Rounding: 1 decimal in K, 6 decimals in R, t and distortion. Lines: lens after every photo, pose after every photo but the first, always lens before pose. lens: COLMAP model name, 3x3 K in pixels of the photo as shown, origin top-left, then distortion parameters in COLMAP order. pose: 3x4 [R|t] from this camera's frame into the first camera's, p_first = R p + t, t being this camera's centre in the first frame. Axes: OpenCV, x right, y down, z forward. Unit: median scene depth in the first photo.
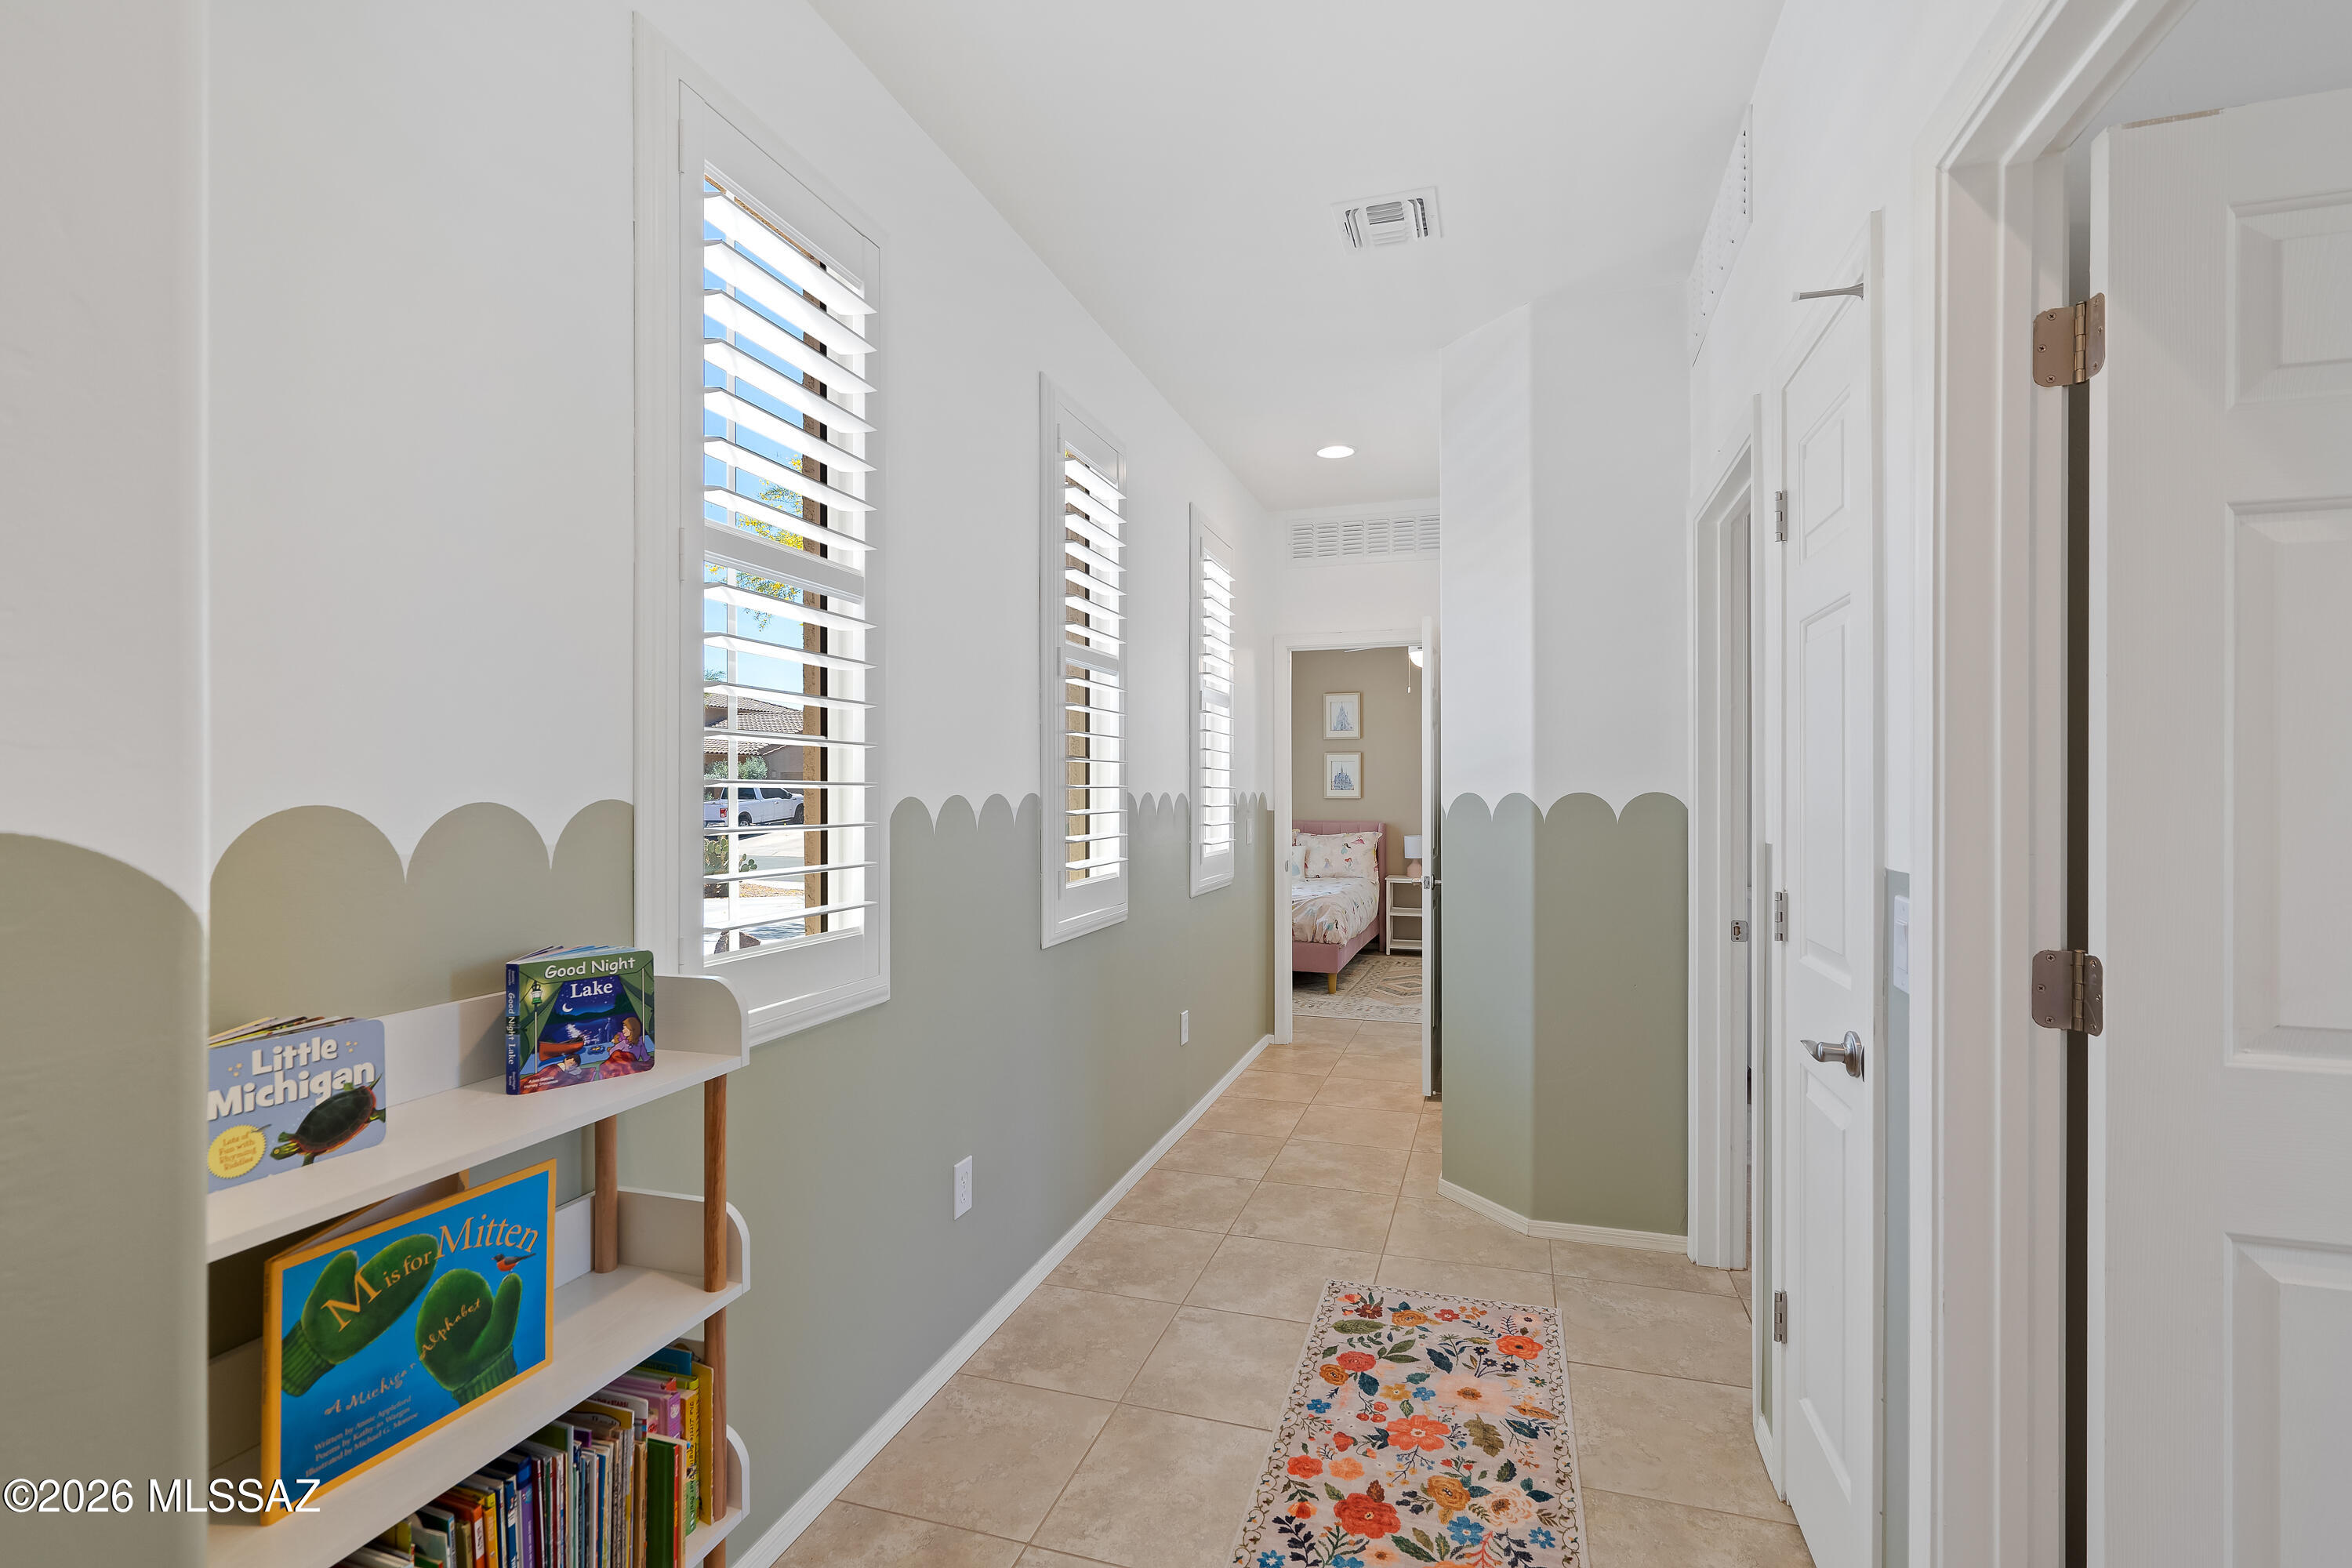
lens RADIAL K [[1070.0, 0, 1172.4], [0, 1070.0, 781.5], [0, 0, 1]] dist [-0.004349, 0.002701]
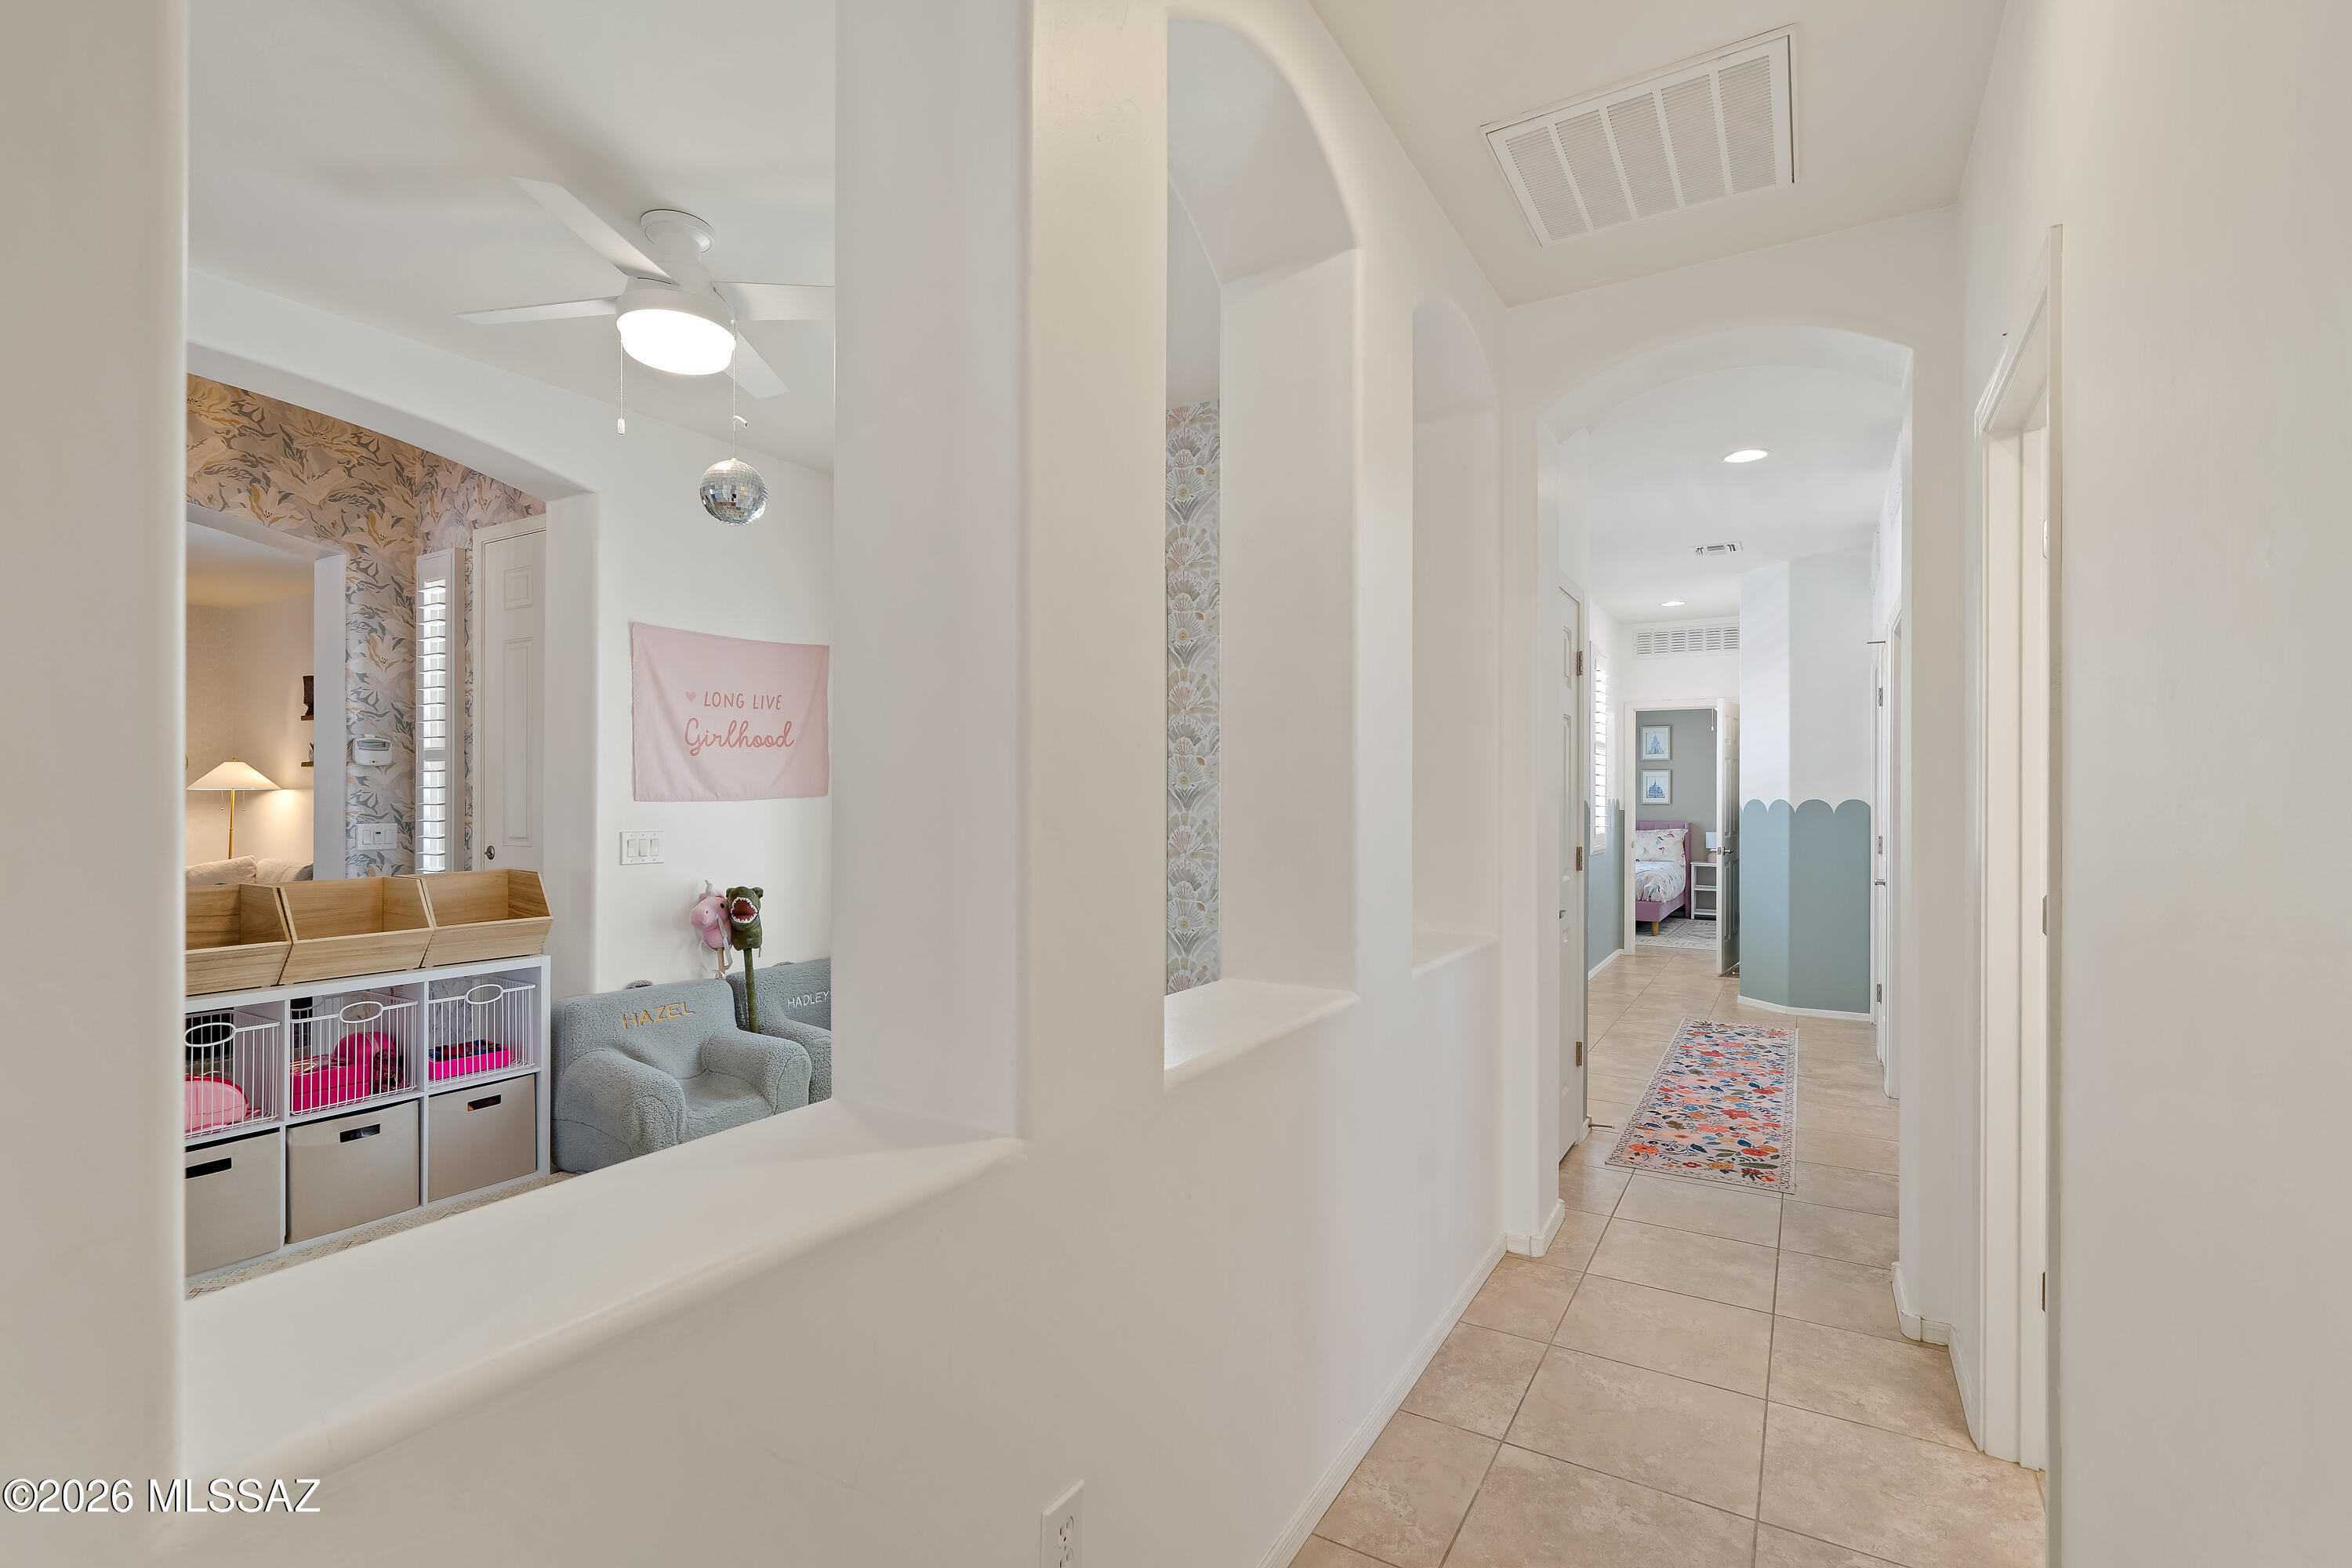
lens RADIAL K [[1070.0, 0, 1180.5], [0, 1070.0, 796.0], [0, 0, 1]] dist [-0.004349, 0.002701]
pose [[0.974149, 0.002379, -0.225892, -0.132242], [-0.000842, 0.999976, 0.006903, -0.003555], [0.225903, -0.006534, 0.974128, -0.494317]]
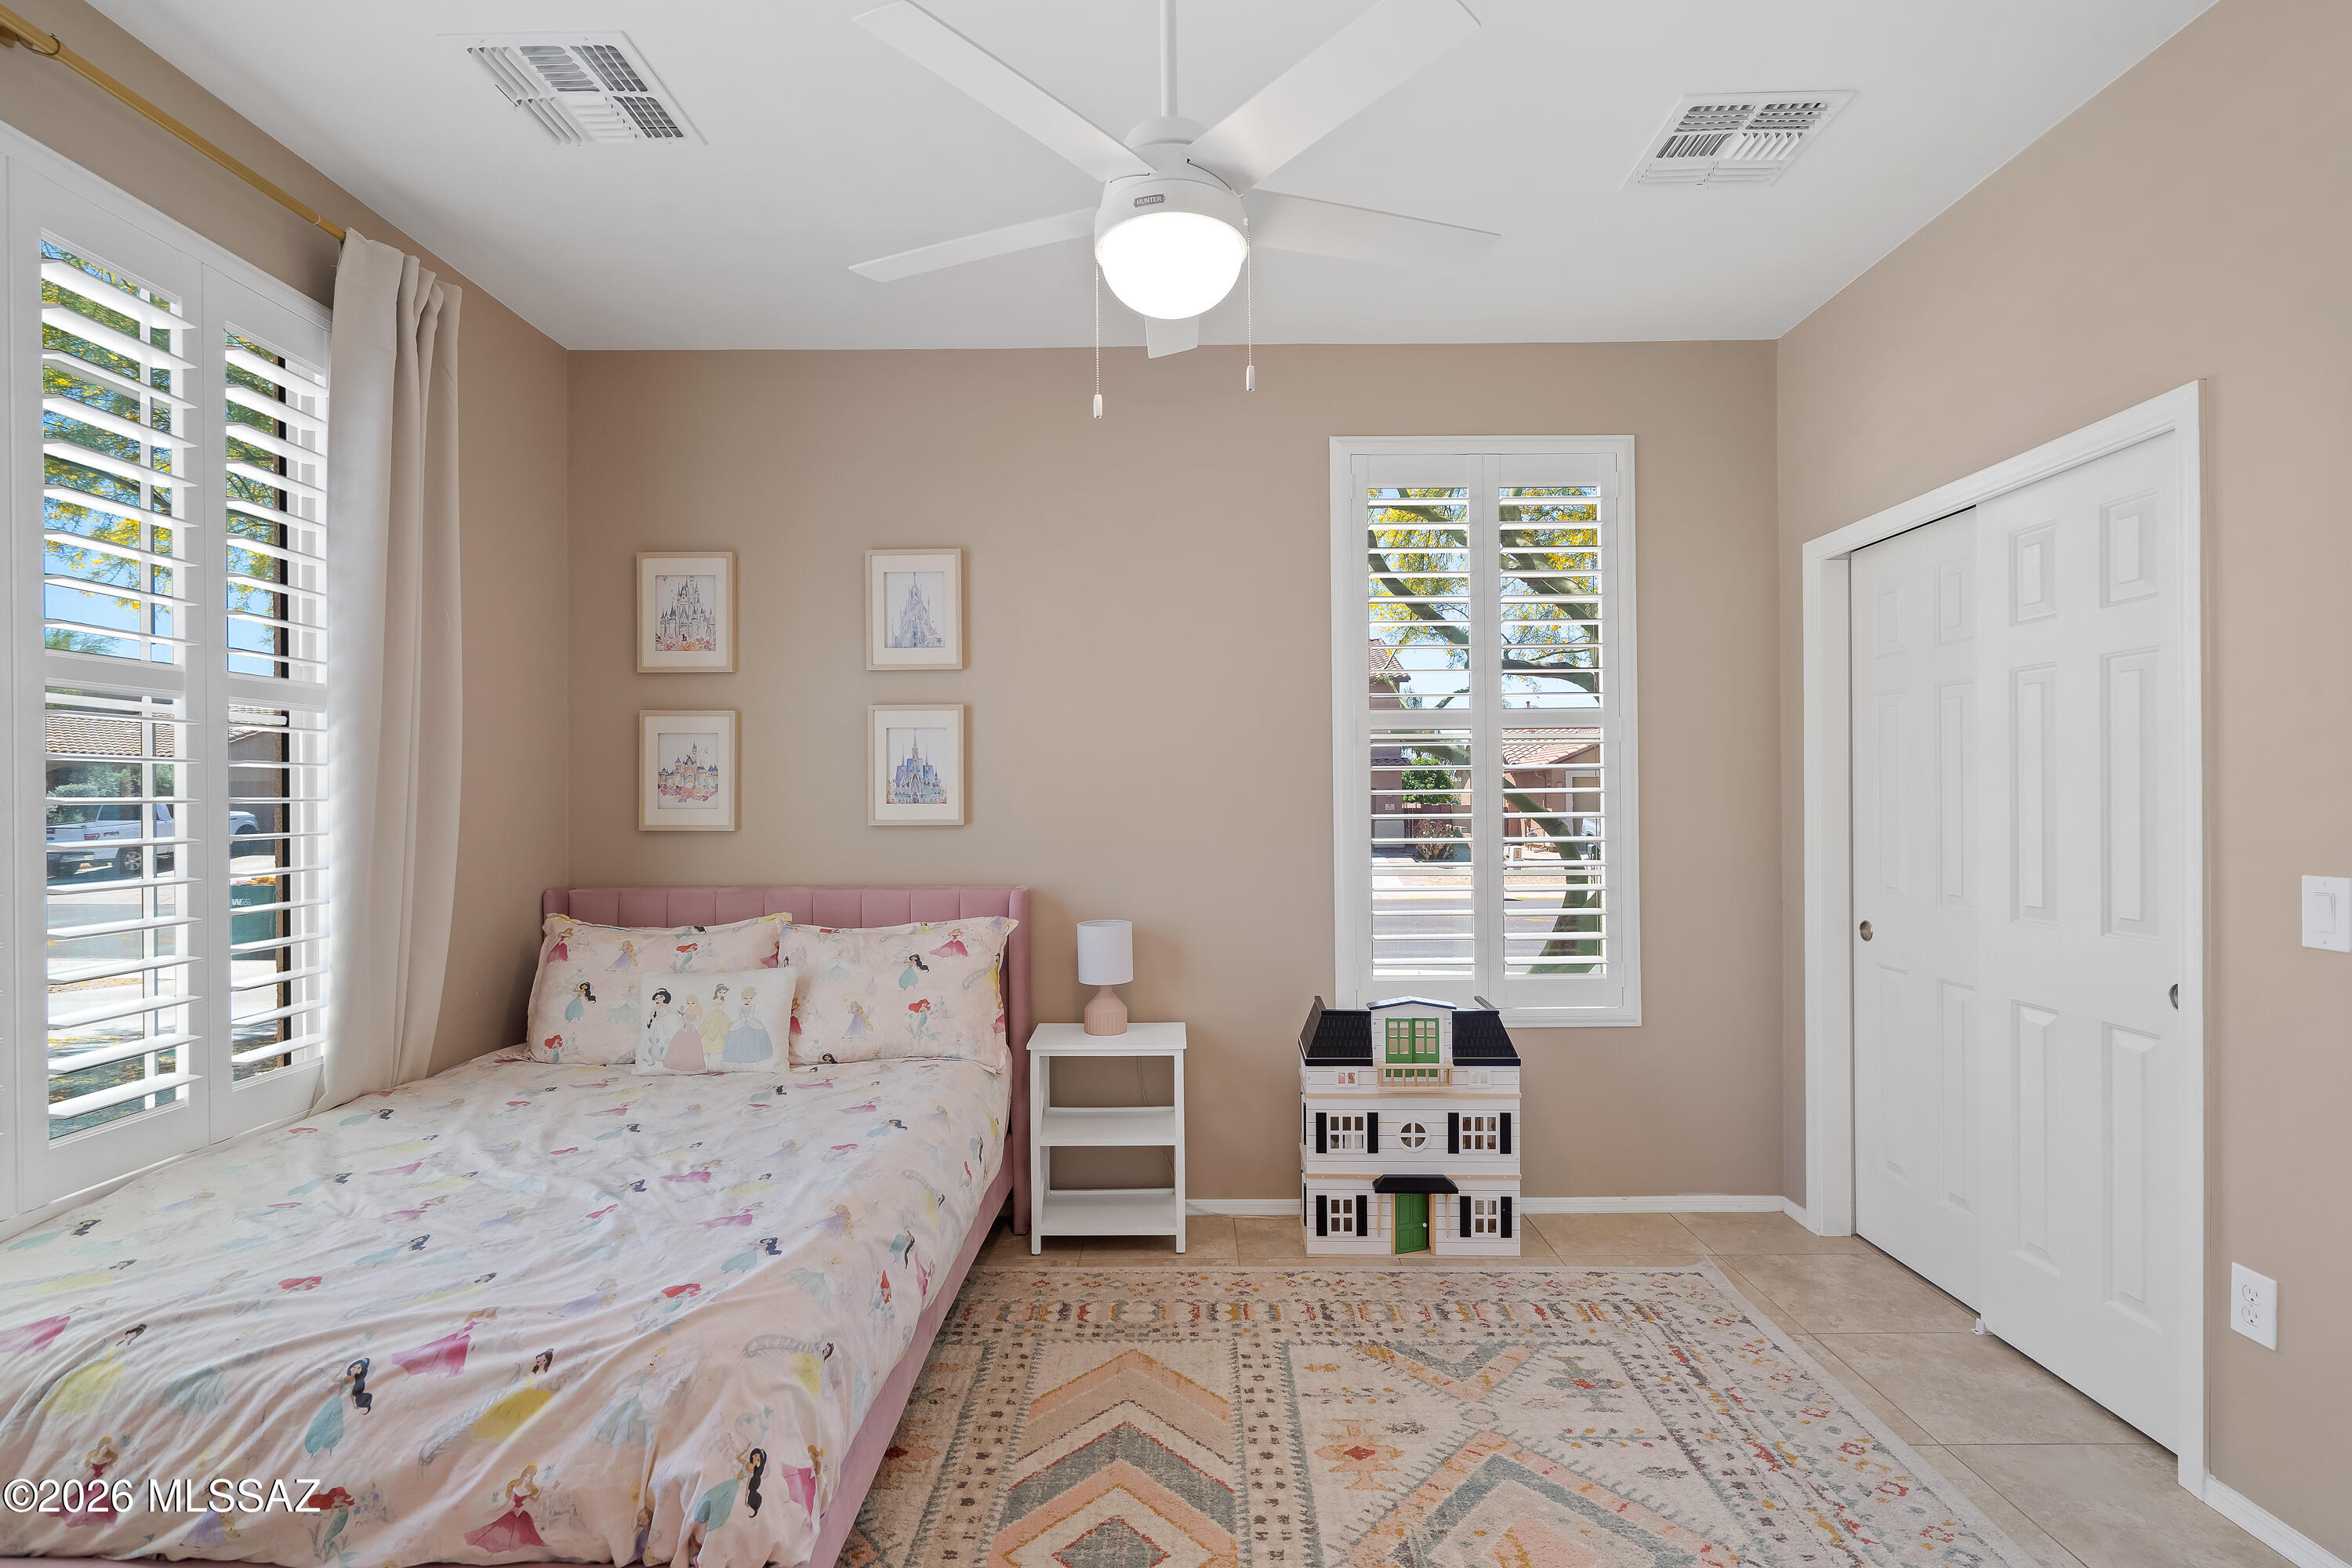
lens RADIAL K [[1070.0, 0, 1174.0], [0, 1070.0, 791.7], [0, 0, 1]] dist [-0.004349, 0.002701]
pose [[0.951720, -0.006794, 0.306894, 0.141283], [0.007926, 0.999966, -0.002445, 0.006074], [-0.306867, 0.004760, 0.951741, 0.665825]]
